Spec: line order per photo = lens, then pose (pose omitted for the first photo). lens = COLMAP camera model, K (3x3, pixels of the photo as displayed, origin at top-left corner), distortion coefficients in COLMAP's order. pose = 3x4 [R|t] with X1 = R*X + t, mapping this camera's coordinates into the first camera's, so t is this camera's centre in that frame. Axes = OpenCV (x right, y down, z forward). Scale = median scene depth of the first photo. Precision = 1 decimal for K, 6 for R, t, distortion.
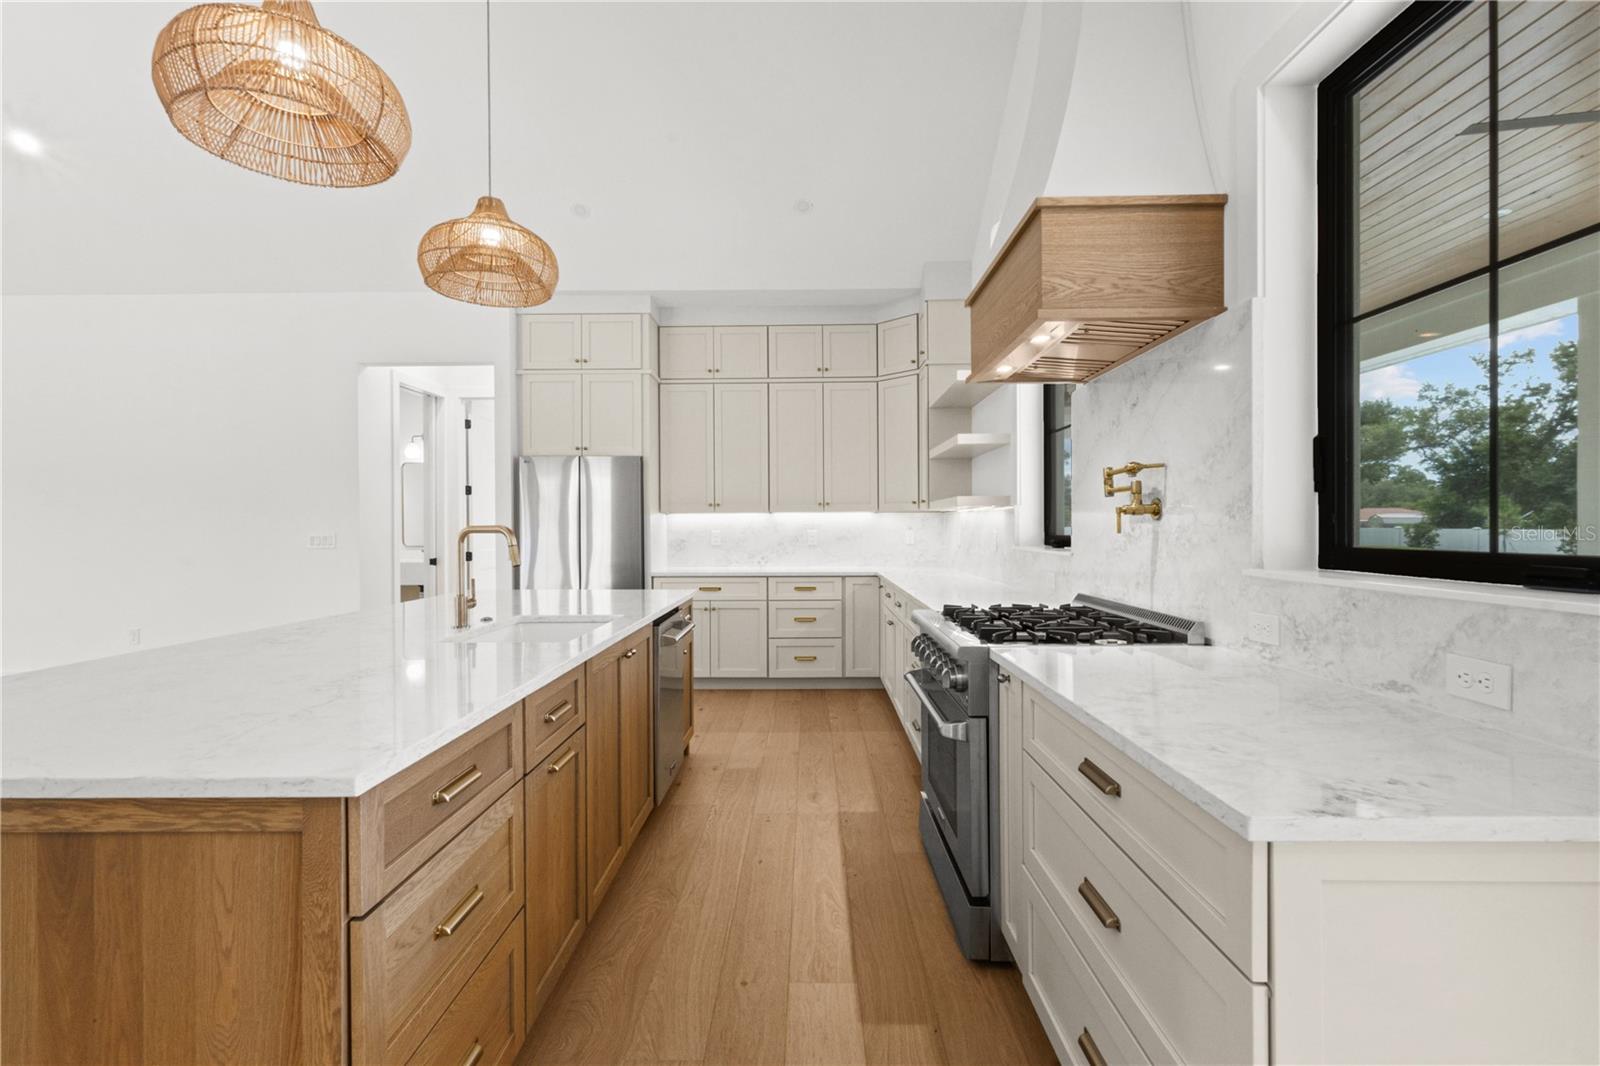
lens RADIAL K [[740.1, 0, 794.3], [0, 740.1, 528.3], [0, 0, 1]] dist [0.003855, 0.000462]
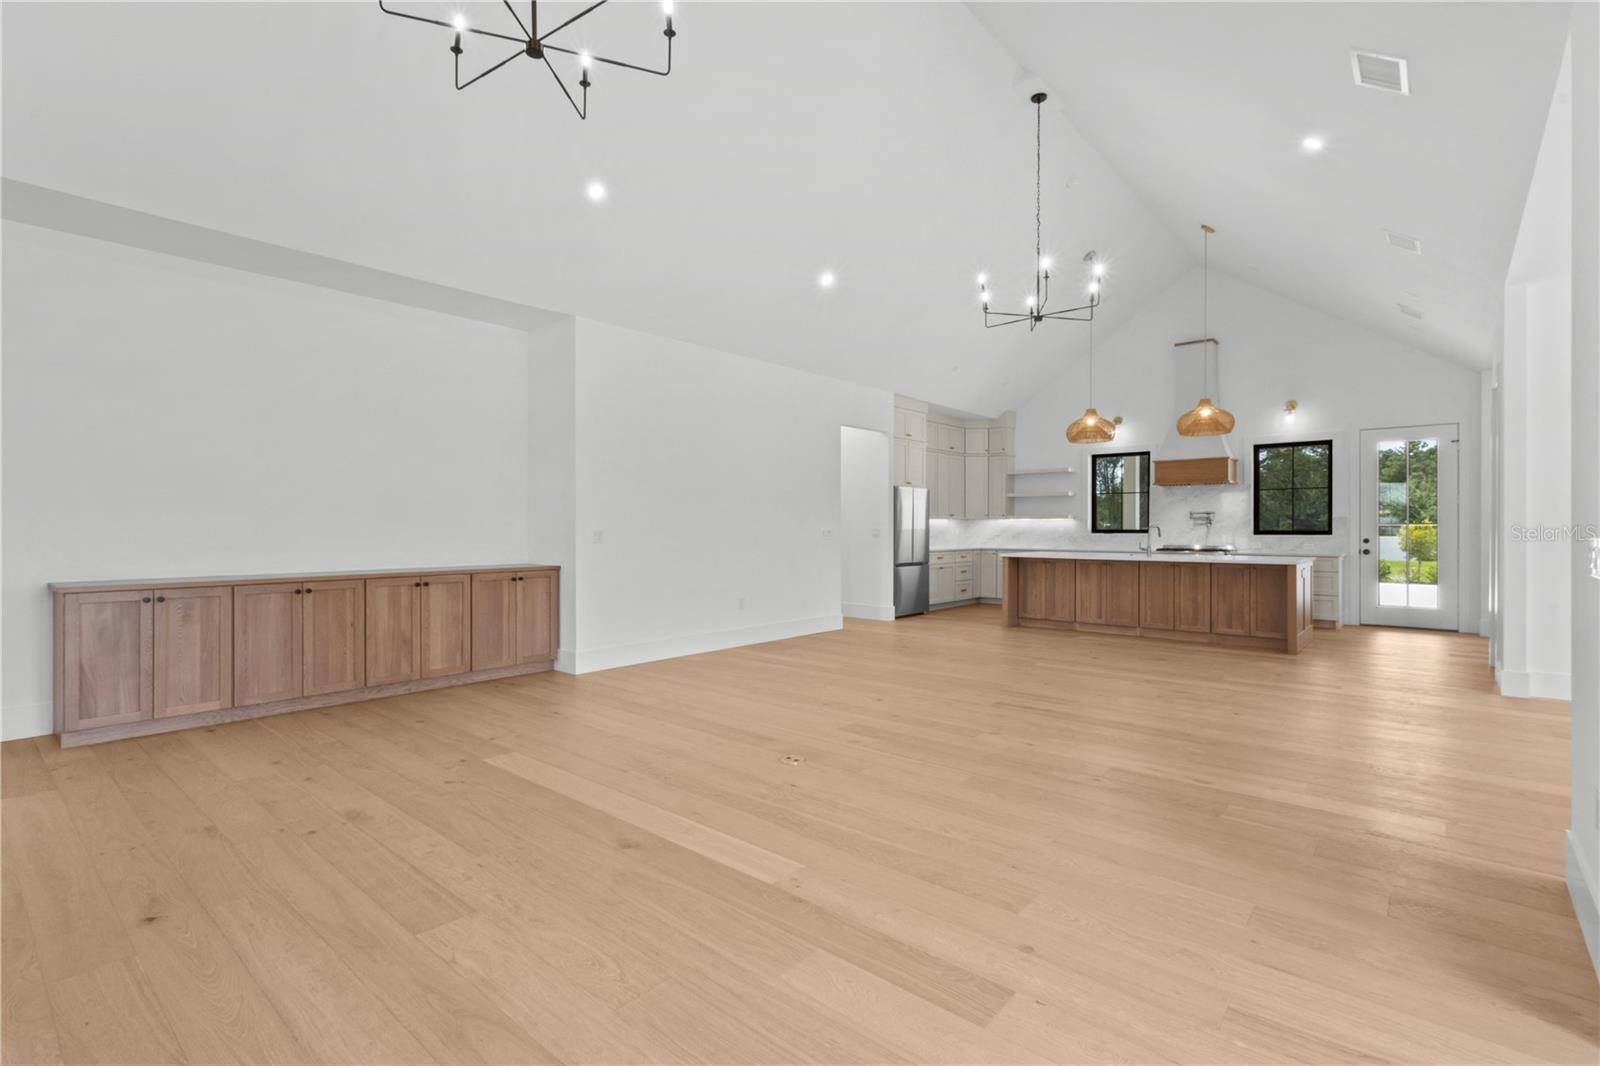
lens RADIAL K [[740.1, 0, 794.8], [0, 740.1, 531.0], [0, 0, 1]] dist [0.003855, 0.000462]
pose [[0.643683, 0.000584, 0.765292, -2.883976], [-0.002177, 0.999997, 0.001068, 0.015518], [-0.765289, -0.002354, 0.643683, 0.048013]]
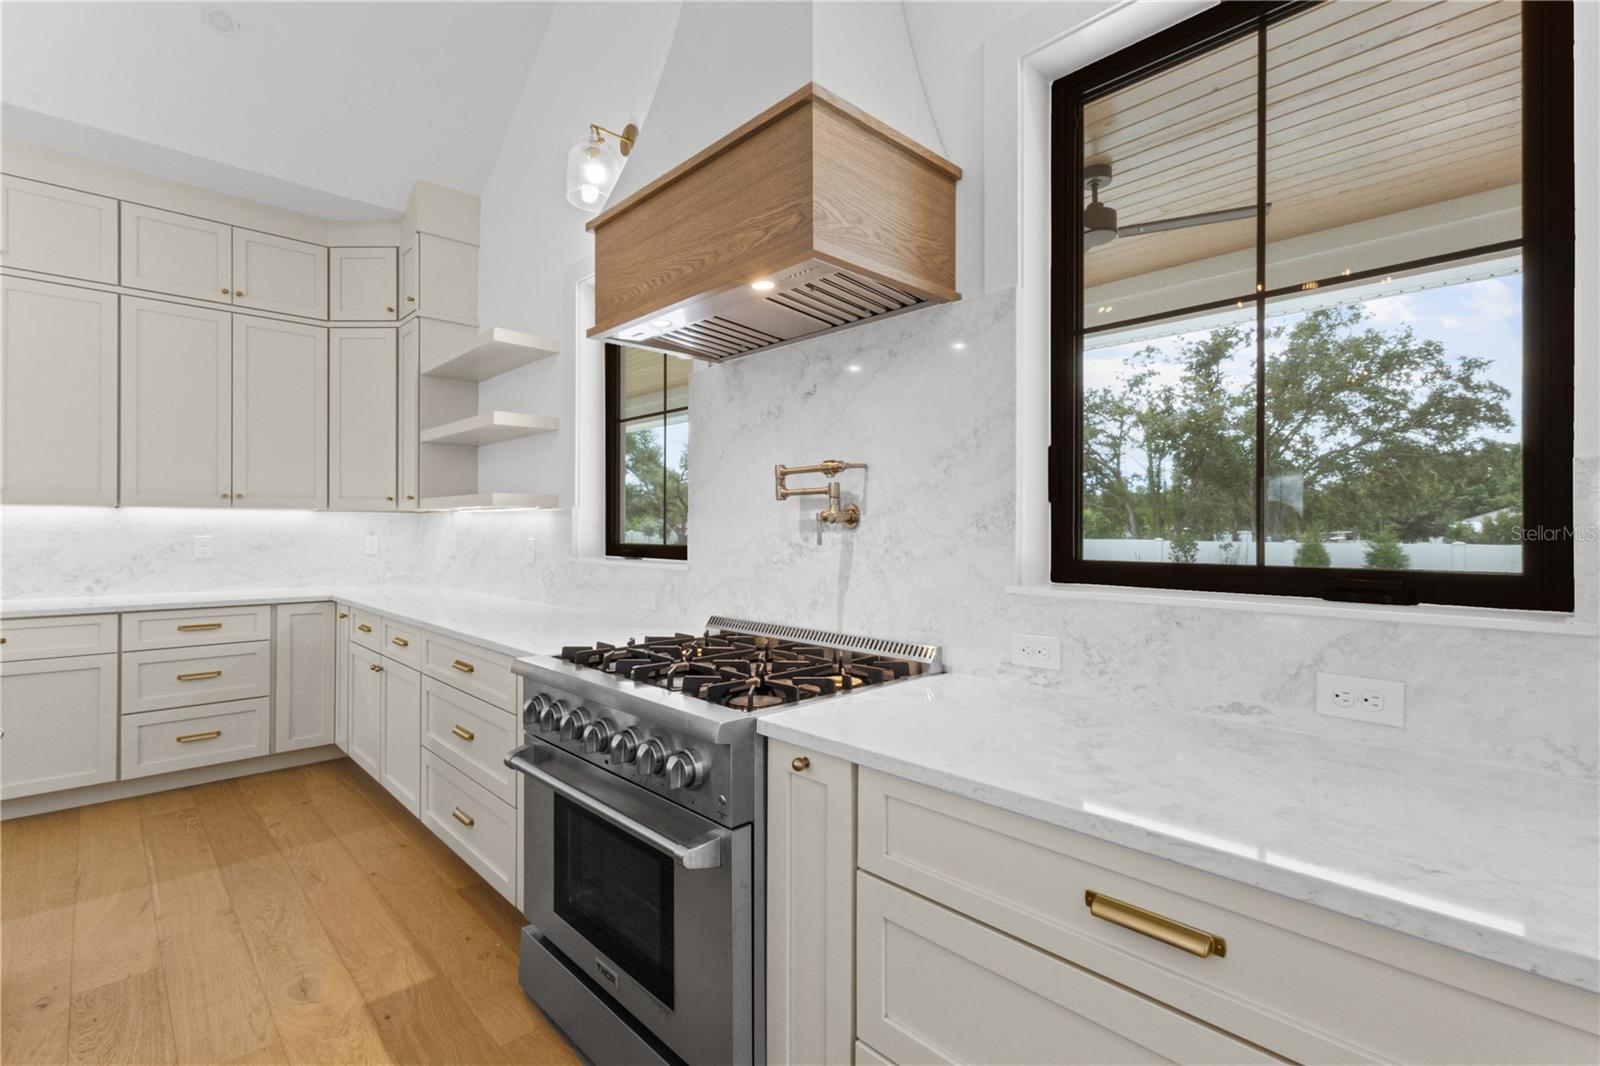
lens RADIAL K [[740.1, 0, 794.1], [0, 740.1, 525.3], [0, 0, 1]] dist [0.003855, 0.000462]
pose [[0.713821, 0.011430, 0.700235, -0.106516], [-0.005338, 0.999927, -0.010880, -0.003672], [-0.700308, 0.004028, 0.713830, 0.284978]]
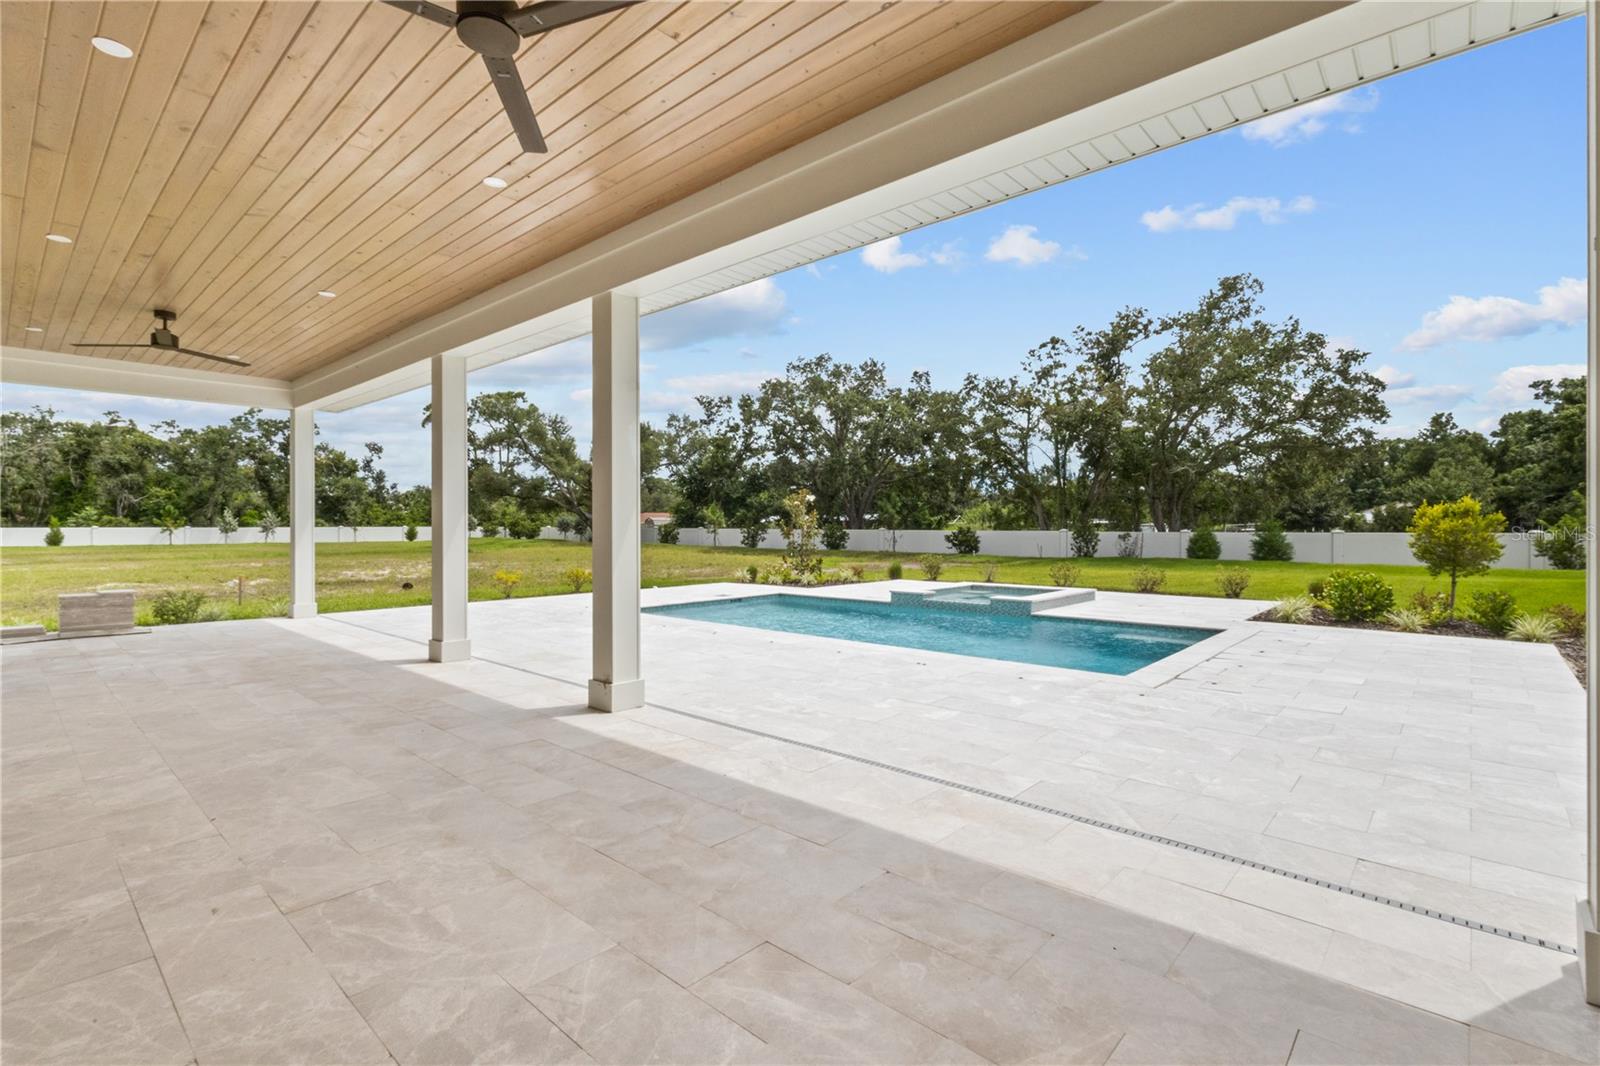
lens RADIAL K [[740.1, 0, 792.1], [0, 740.1, 526.8], [0, 0, 1]] dist [0.003855, 0.000462]
pose [[0.661374, 0.001923, 0.750054, 0.511891], [0.000805, 0.999994, -0.003274, 0.042662], [-0.750056, 0.002769, 0.661369, 0.063185]]
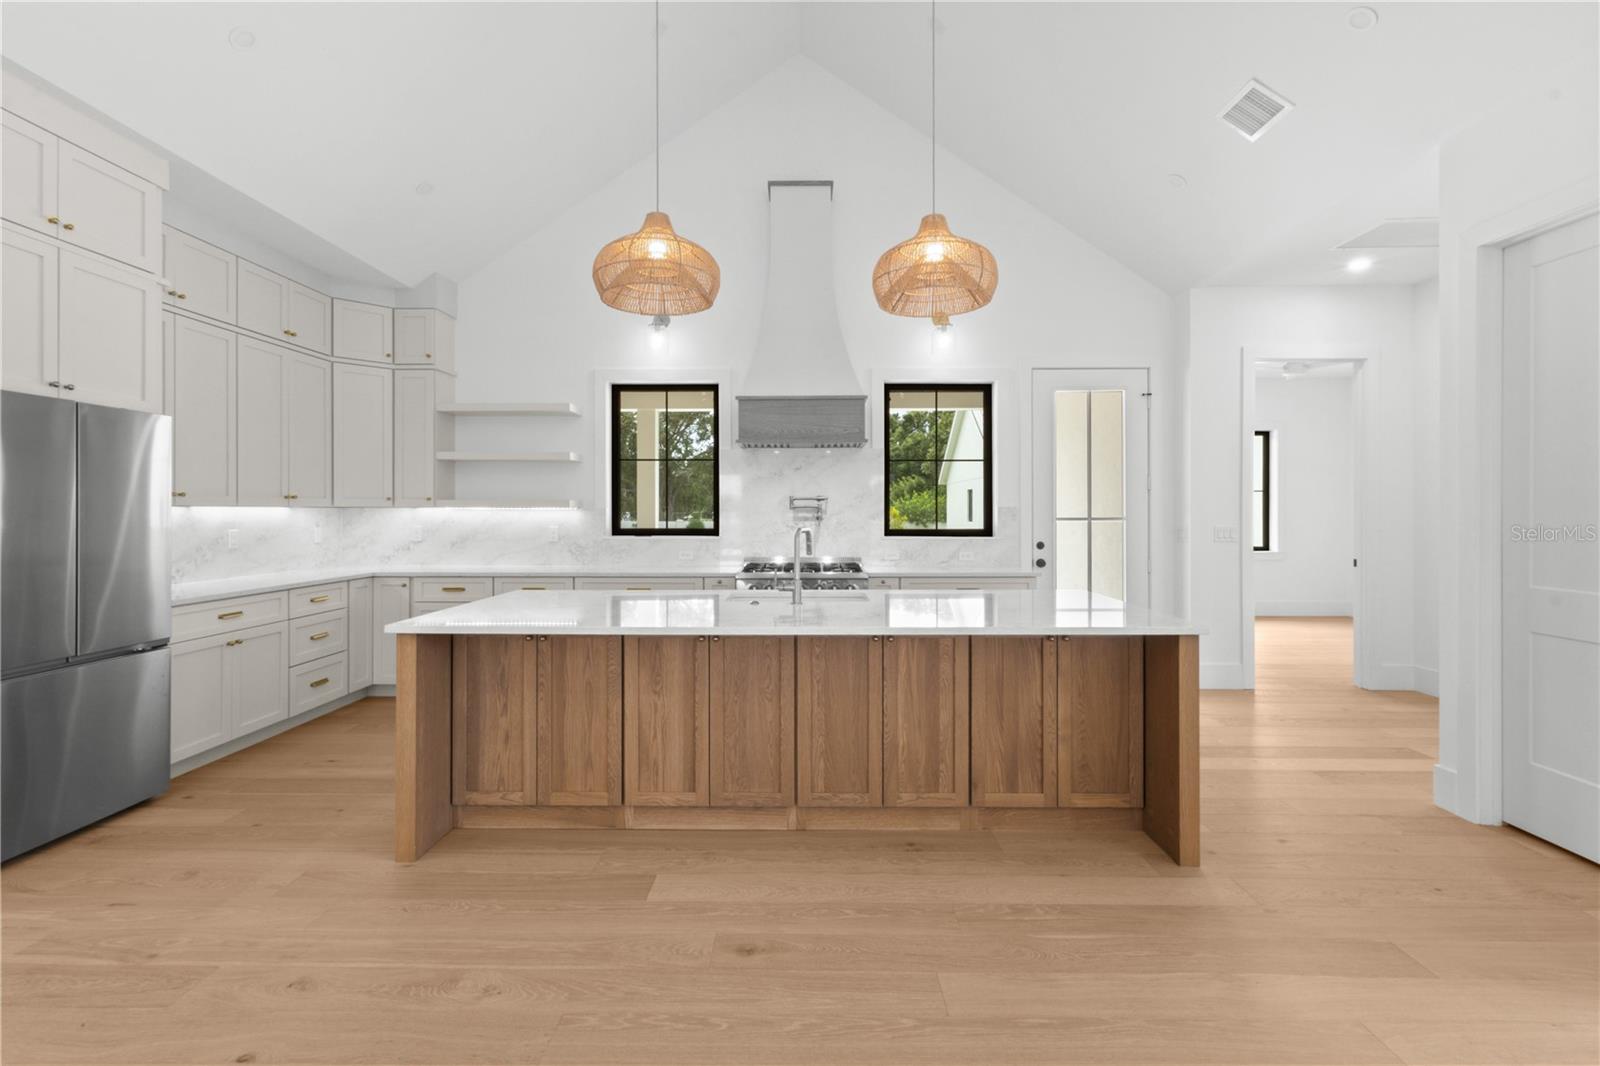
lens RADIAL K [[740.1, 0, 799.2], [0, 740.1, 513.5], [0, 0, 1]] dist [0.003855, 0.000462]
pose [[-0.004007, 0.001652, 0.999991, -1.272821], [0.002191, 0.999996, -0.001643, -0.019734], [-0.999990, 0.002184, -0.004010, 0.711533]]
